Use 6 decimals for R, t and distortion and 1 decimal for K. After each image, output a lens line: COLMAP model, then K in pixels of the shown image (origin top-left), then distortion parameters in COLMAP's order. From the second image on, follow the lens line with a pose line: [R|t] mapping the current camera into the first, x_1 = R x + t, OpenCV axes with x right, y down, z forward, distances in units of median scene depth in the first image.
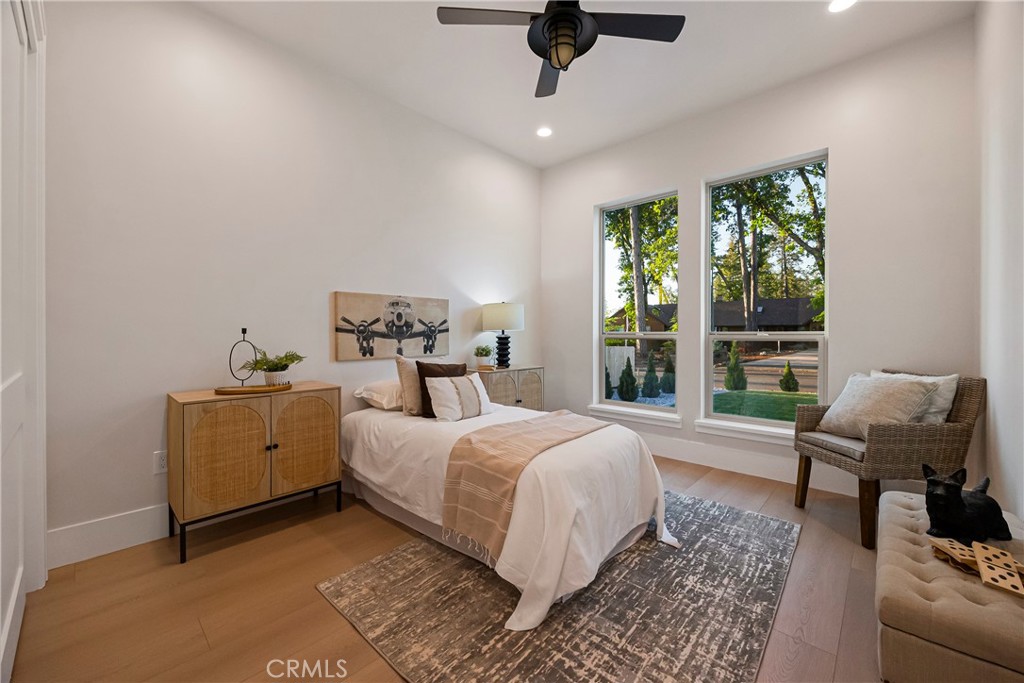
lens RADIAL K [[405.9, 0, 506.8], [0, 405.9, 336.7], [0, 0, 1]] dist [-0.003091, -0.000470]
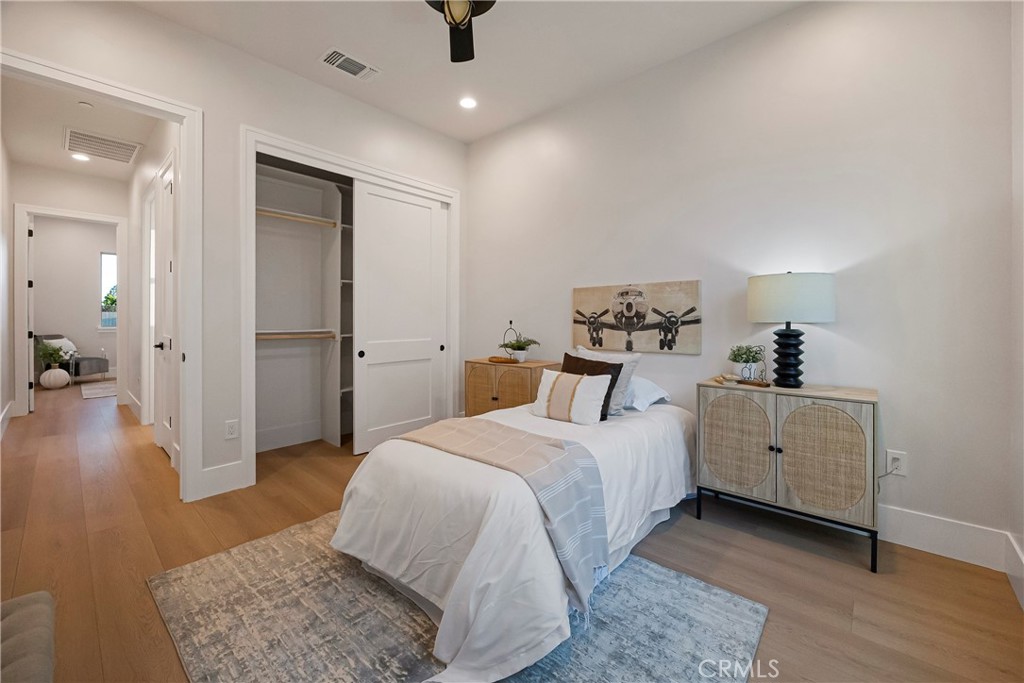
lens RADIAL K [[405.9, 0, 506.8], [0, 405.9, 313.1], [0, 0, 1]] dist [-0.003091, -0.000470]
pose [[0.011946, -0.024676, -0.999624, 0.656522], [-0.016883, 0.999548, -0.024876, -0.007294], [0.999786, 0.017174, 0.011524, 0.709978]]
